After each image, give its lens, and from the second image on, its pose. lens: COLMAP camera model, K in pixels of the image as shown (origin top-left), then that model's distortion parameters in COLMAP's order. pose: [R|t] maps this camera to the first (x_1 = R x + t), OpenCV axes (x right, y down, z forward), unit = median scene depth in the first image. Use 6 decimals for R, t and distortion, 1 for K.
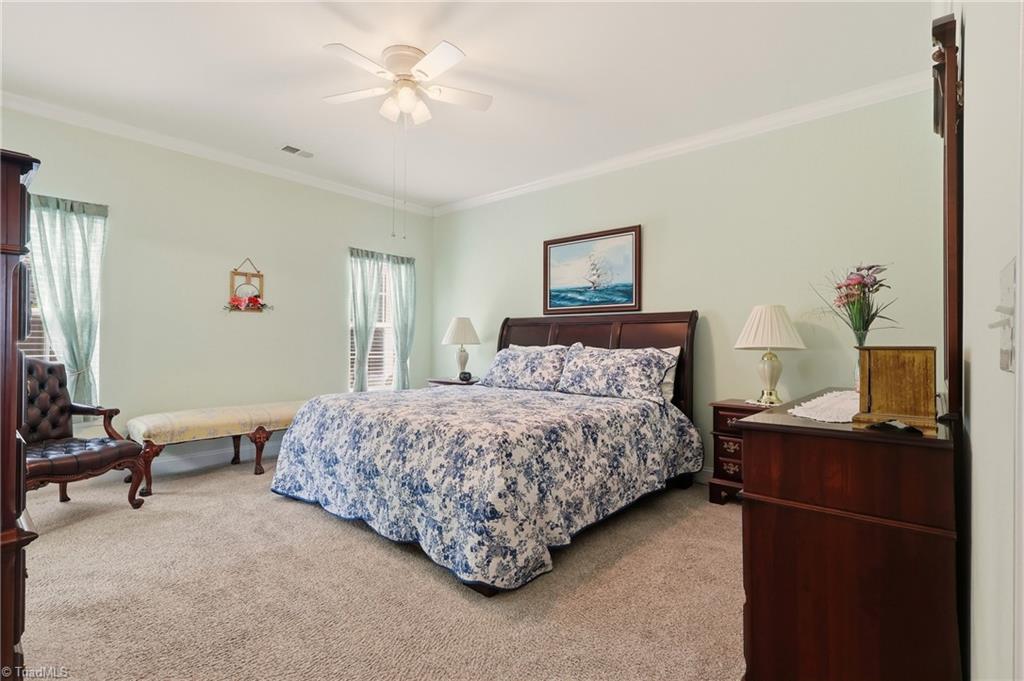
lens RADIAL K [[487.8, 0, 496.1], [0, 487.8, 336.9], [0, 0, 1]] dist [0.001853, 0.000095]
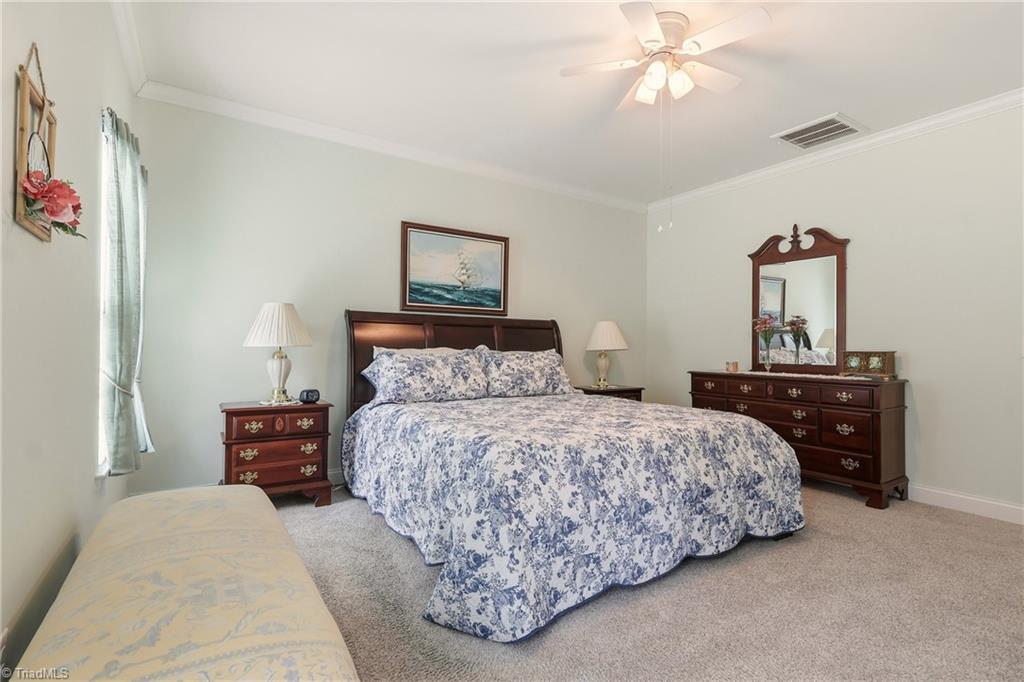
lens RADIAL K [[489.2, 0, 512.0], [0, 489.2, 341.0], [0, 0, 1]] dist [0.005969, 0.000386]
pose [[0.247465, 0.004435, 0.968887, -0.758370], [-0.022349, 0.999750, 0.001132, 0.001066], [-0.968639, -0.021934, 0.247502, 0.707741]]
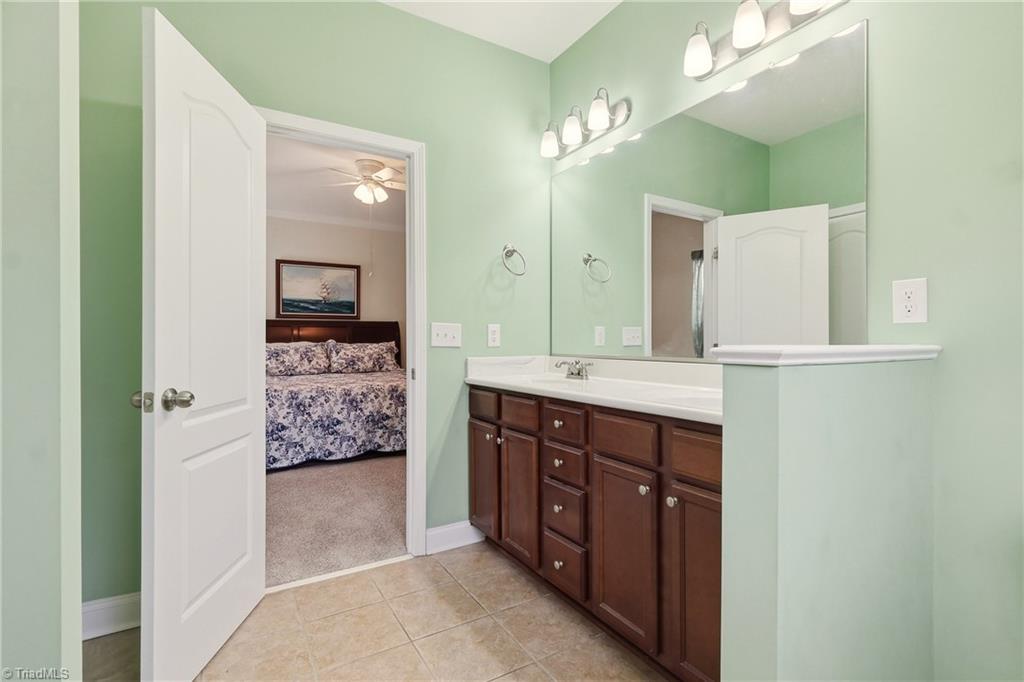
lens RADIAL K [[489.2, 0, 512.0], [0, 489.2, 341.0], [0, 0, 1]] dist [0.005969, 0.000386]
pose [[0.293495, -0.014912, 0.955844, -1.079495], [-0.005512, 0.999835, 0.017291, -0.012965], [-0.955945, -0.010344, 0.293365, 0.053246]]
